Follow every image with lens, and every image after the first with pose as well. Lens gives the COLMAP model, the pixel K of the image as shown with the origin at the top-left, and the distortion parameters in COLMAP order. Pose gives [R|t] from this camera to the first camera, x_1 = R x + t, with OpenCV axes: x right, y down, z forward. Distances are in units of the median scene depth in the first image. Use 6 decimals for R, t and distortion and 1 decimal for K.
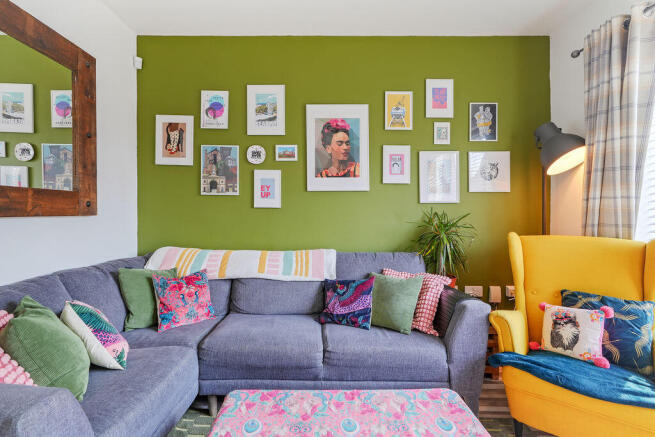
lens RADIAL K [[300.8, 0, 325.8], [0, 300.8, 208.8], [0, 0, 1]] dist [-0.004818, -0.000743]
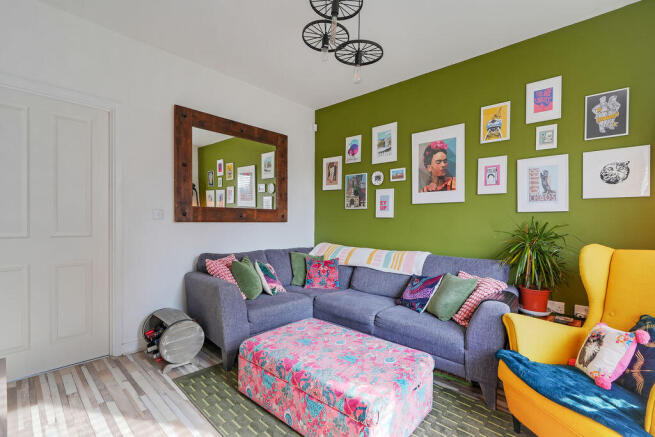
lens RADIAL K [[298.1, 0, 327.5], [0, 298.1, 218.5], [0, 0, 1]] dist [-0.004409, -0.000580]
pose [[0.742670, -0.002285, -0.669654, 0.500474], [-0.000054, 0.999994, -0.003471, 0.004771], [0.669657, 0.002614, 0.742666, -0.142516]]
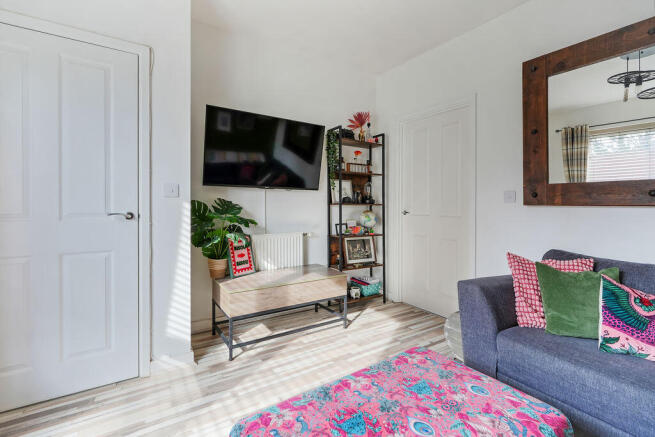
lens RADIAL K [[300.8, 0, 325.8], [0, 300.8, 208.8], [0, 0, 1]] dist [-0.004818, -0.000743]
pose [[-0.833531, -0.002381, -0.552467, 0.351723], [-0.004543, 0.999986, 0.002544, 0.024146], [0.552454, 0.004630, -0.833531, 0.676880]]
